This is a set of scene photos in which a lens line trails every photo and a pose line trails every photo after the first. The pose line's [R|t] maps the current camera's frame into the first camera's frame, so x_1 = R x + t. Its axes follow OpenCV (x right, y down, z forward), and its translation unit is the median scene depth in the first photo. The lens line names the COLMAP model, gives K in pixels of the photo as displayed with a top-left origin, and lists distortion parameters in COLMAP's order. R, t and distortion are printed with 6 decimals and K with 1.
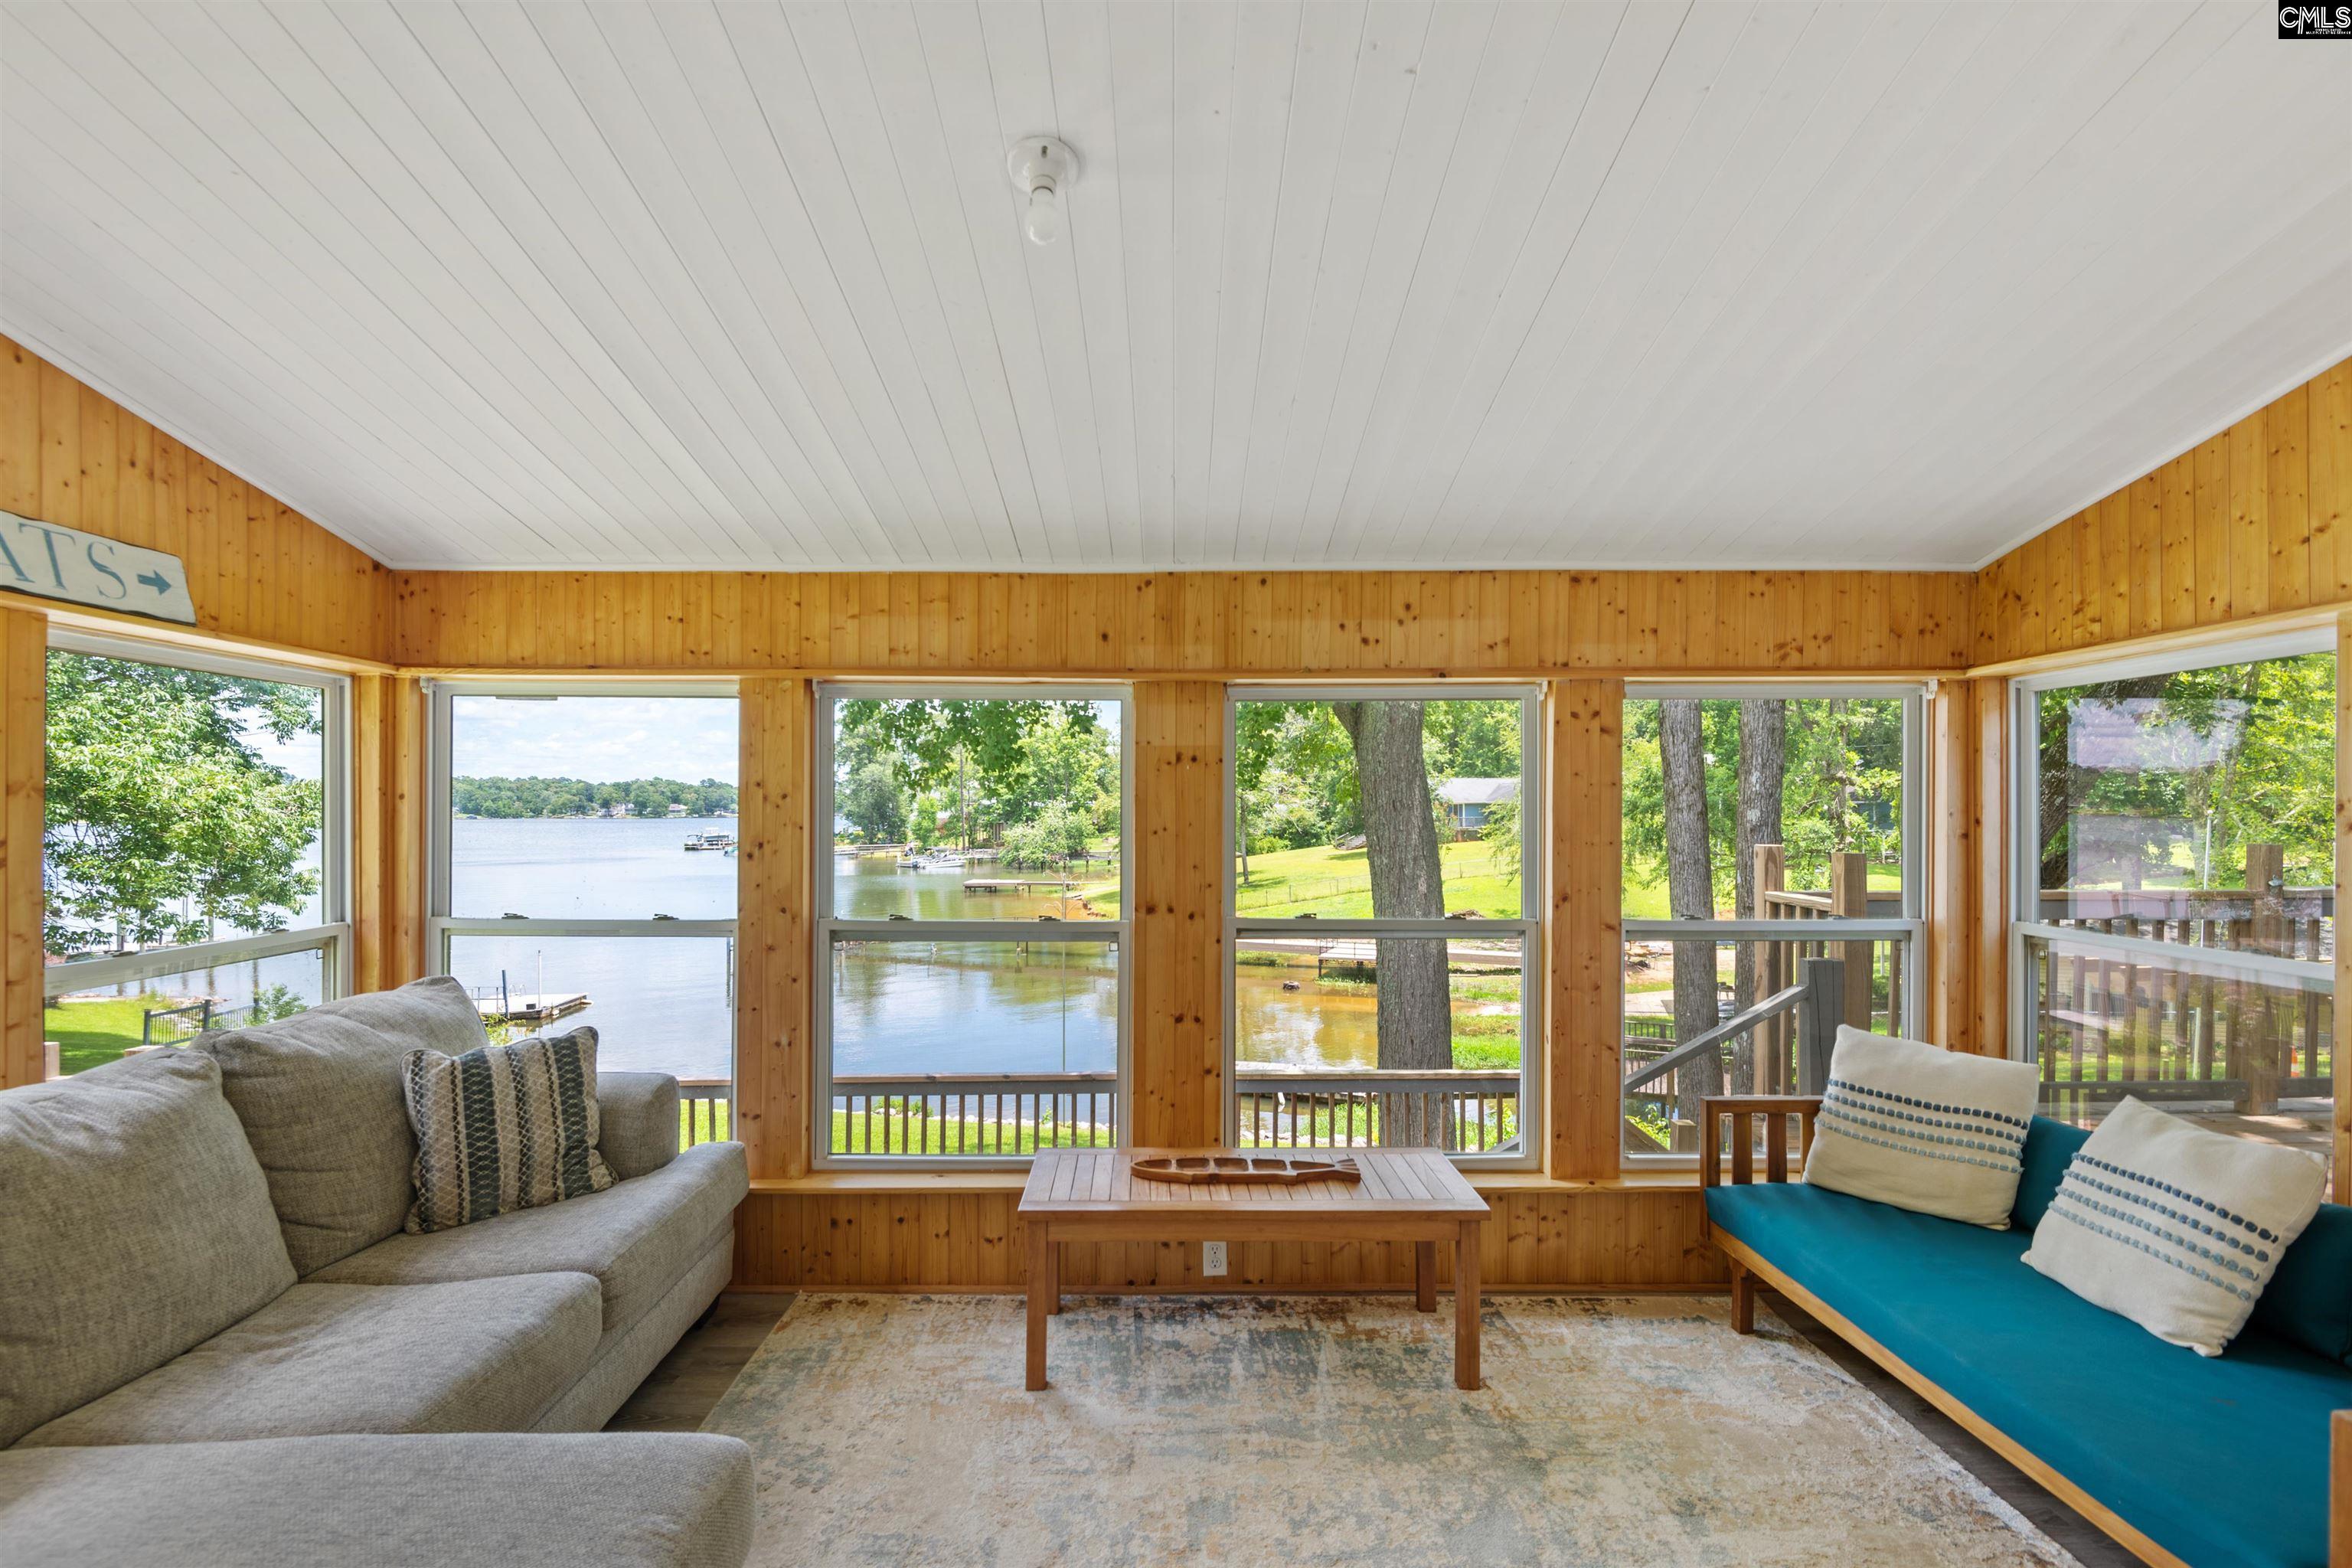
lens RADIAL K [[1088.7, 0, 1164.2], [0, 1088.7, 802.0], [0, 0, 1]] dist [0.010792, -0.015827]
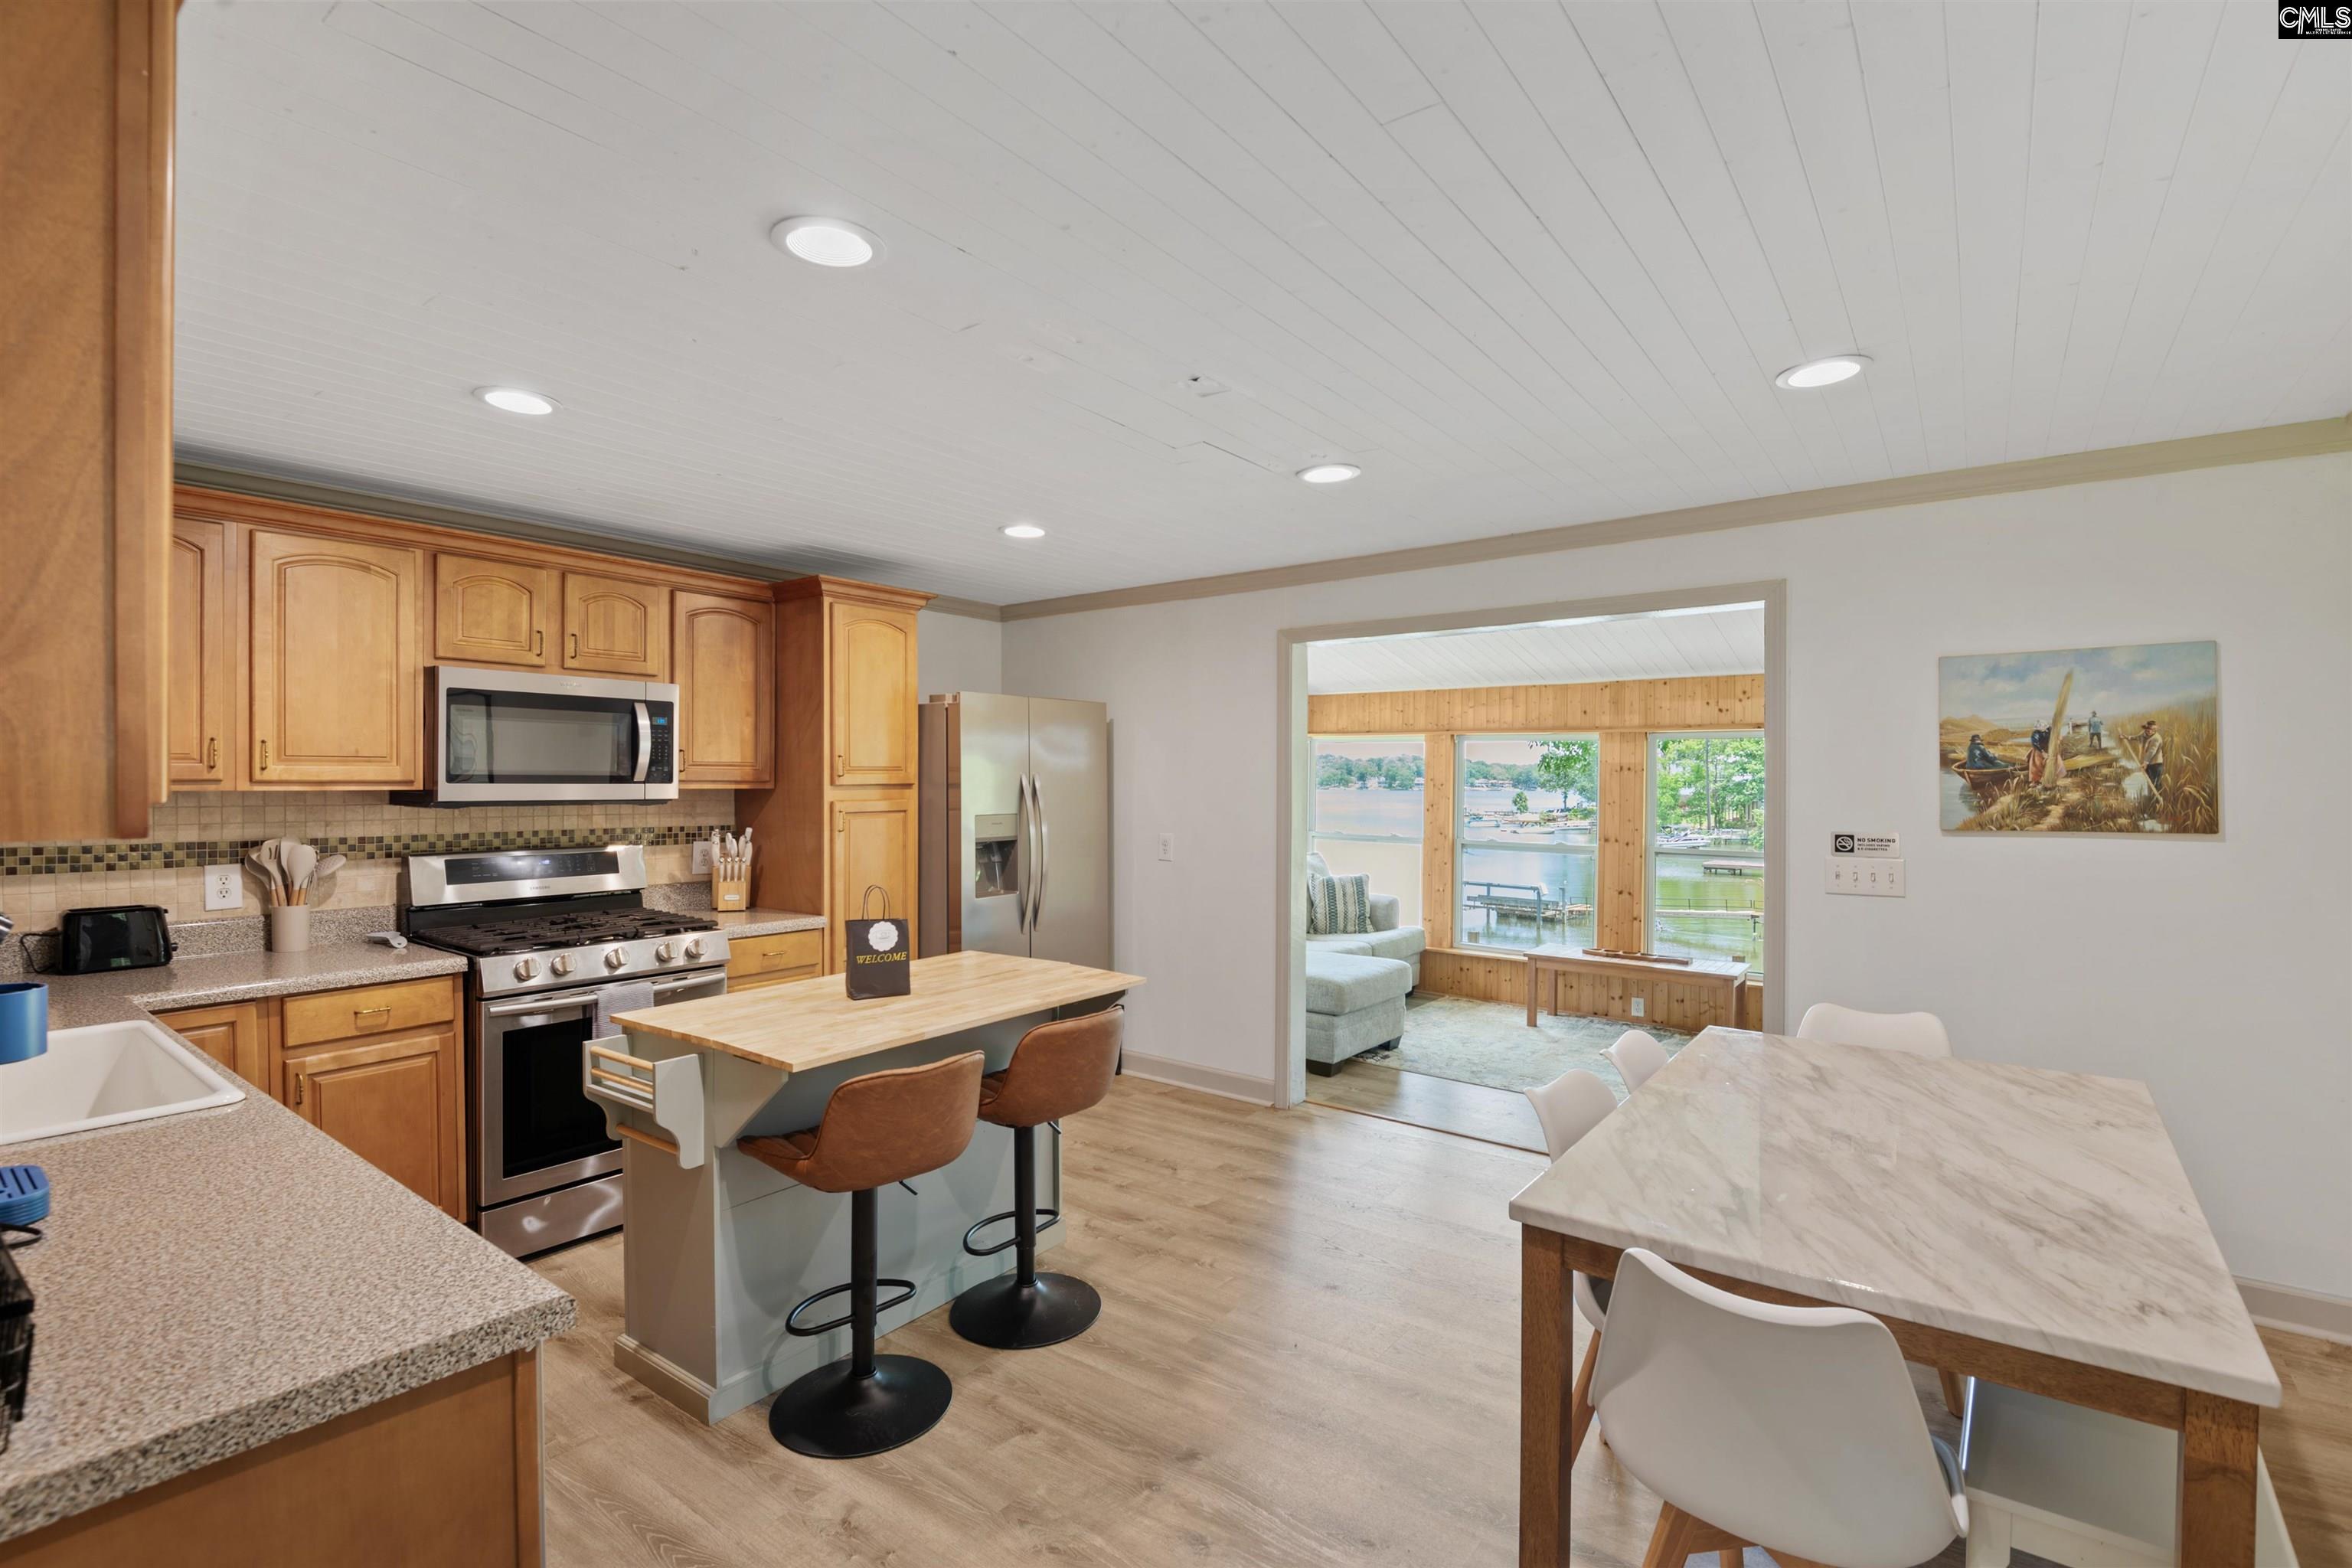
lens RADIAL K [[1088.7, 0, 1150.0], [0, 1088.7, 788.9], [0, 0, 1]] dist [0.010792, -0.015827]
pose [[0.788454, 0.013325, -0.614950, 0.592873], [-0.005989, 0.999884, 0.013987, -0.025477], [0.615065, -0.007346, 0.788442, -1.224648]]
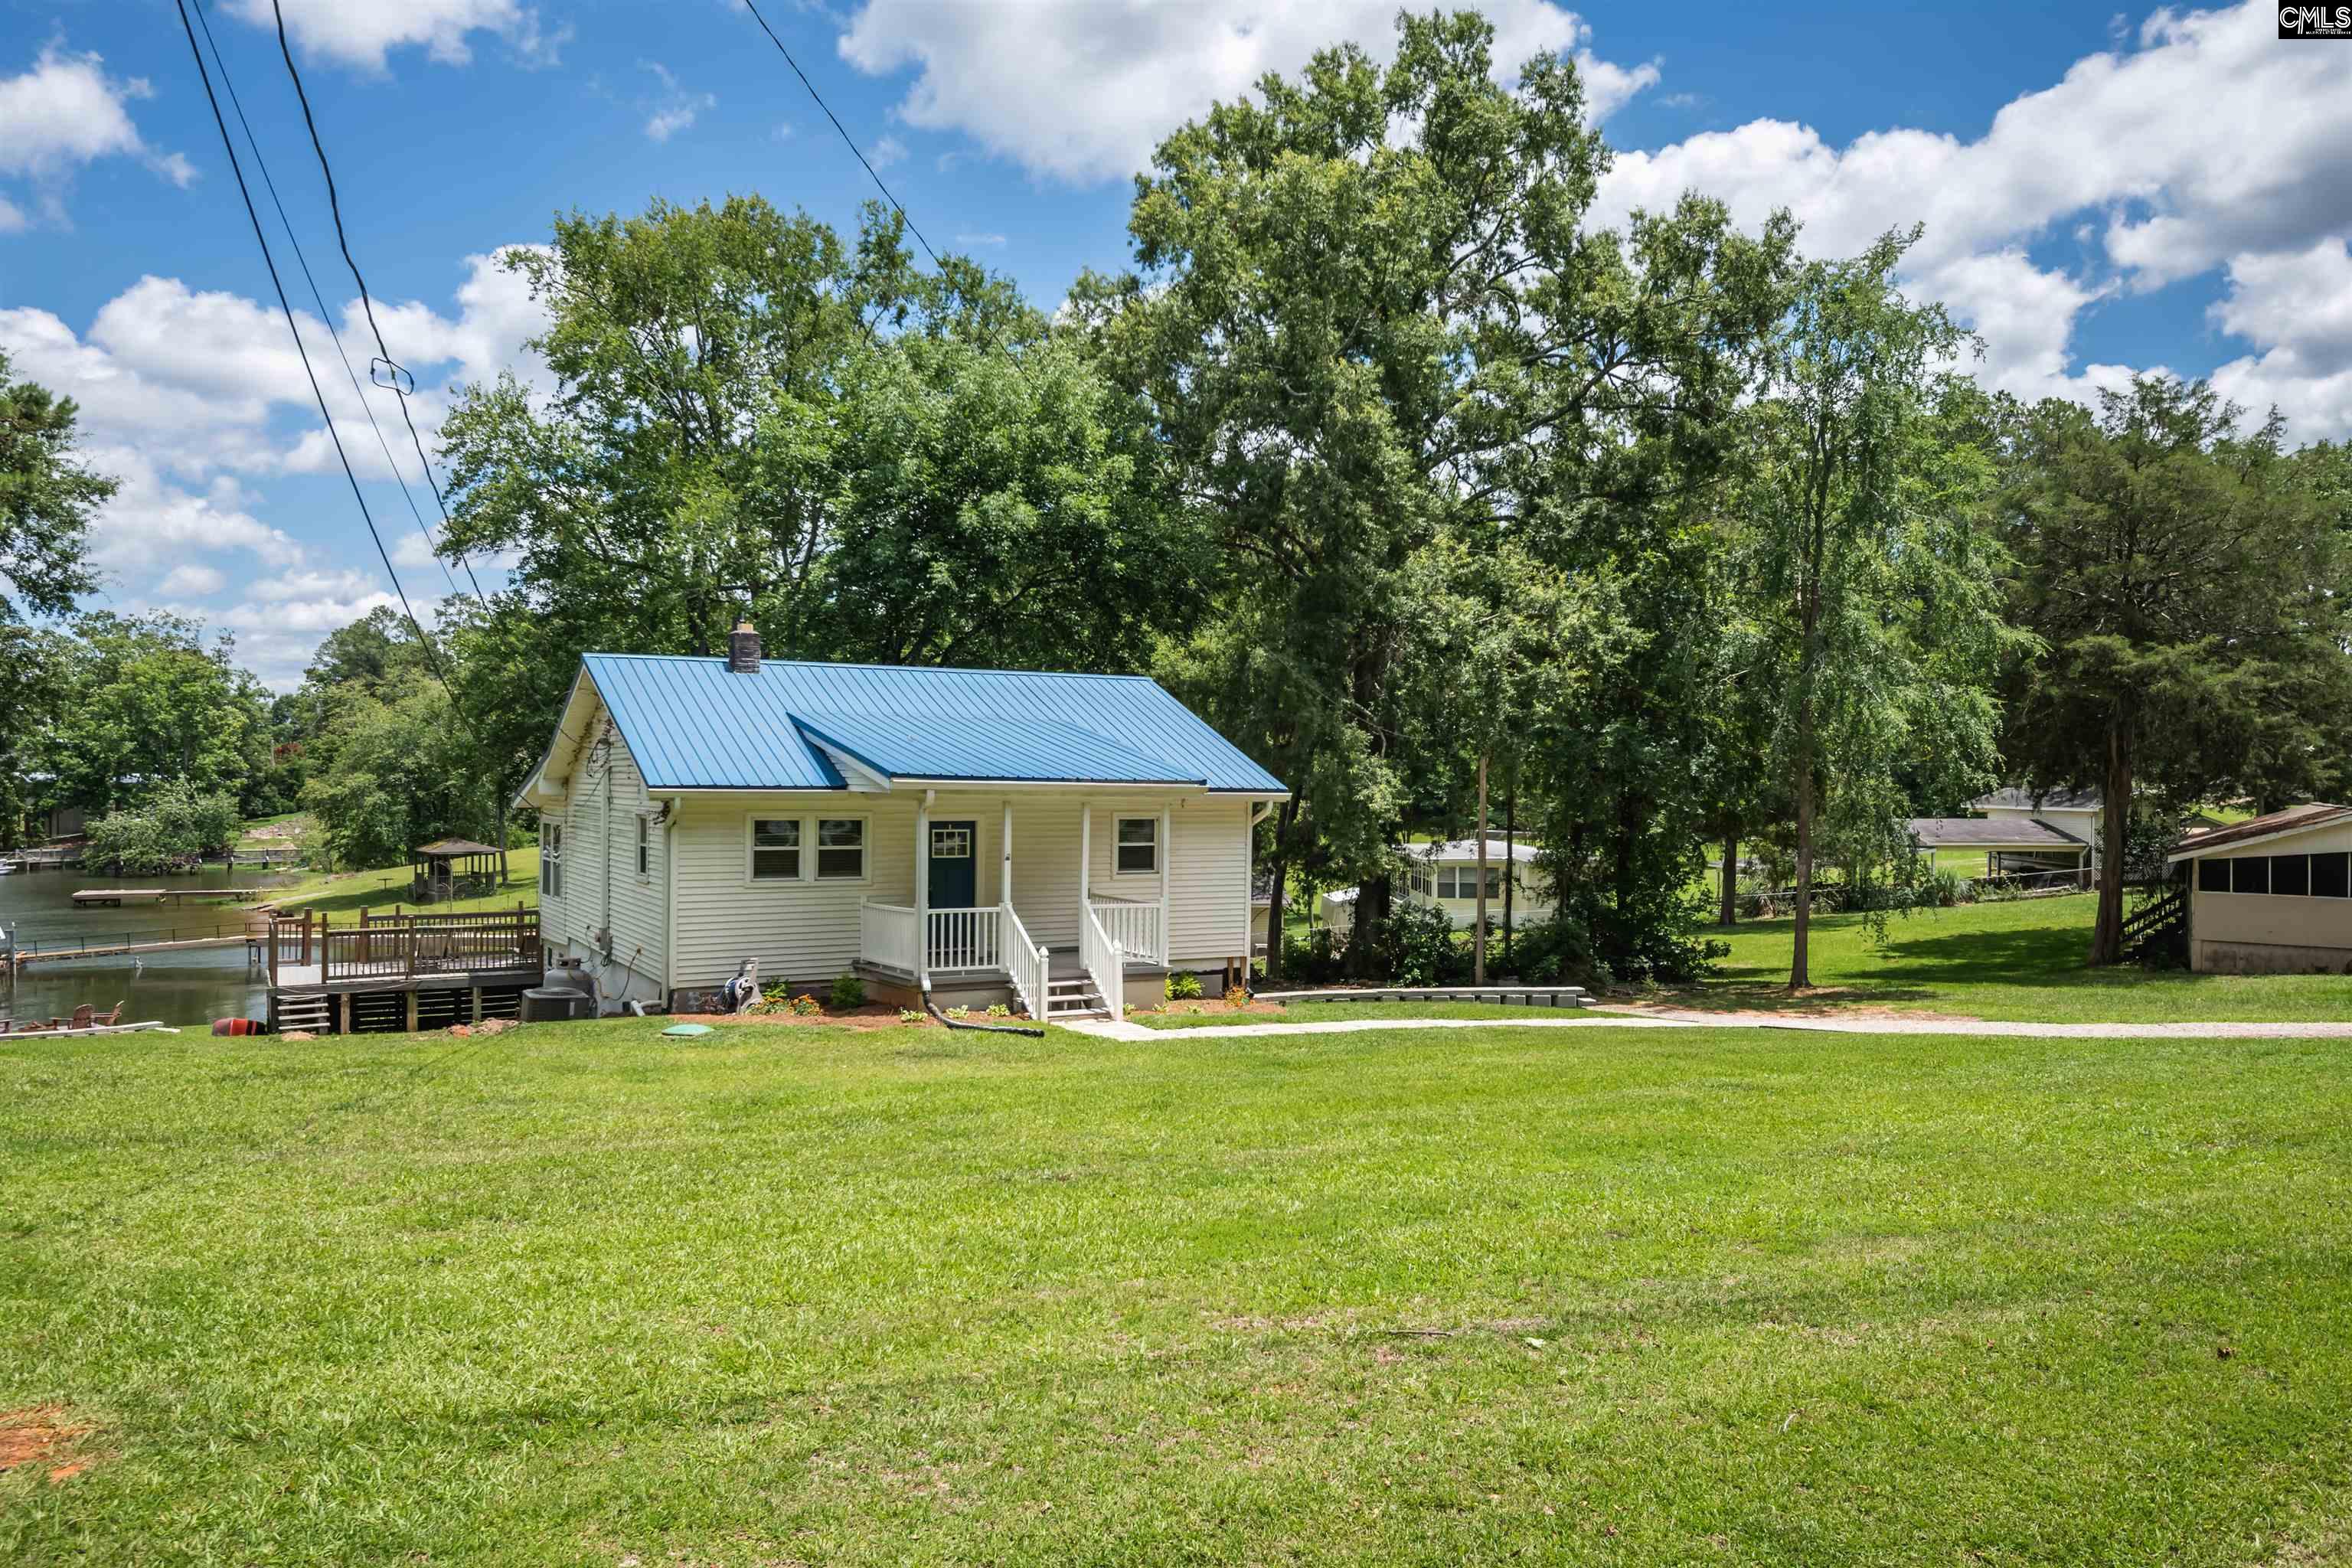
lens RADIAL K [[1621.6, 0, 1164.7], [0, 1621.6, 806.5], [0, 0, 1]] dist [0.028089, -0.004375]
pose [[0.875193, 0.000941, 0.483774, -1.738899], [-0.011192, 0.999770, 0.018302, -0.295022], [-0.483645, -0.021432, 0.875002, -7.272028]]
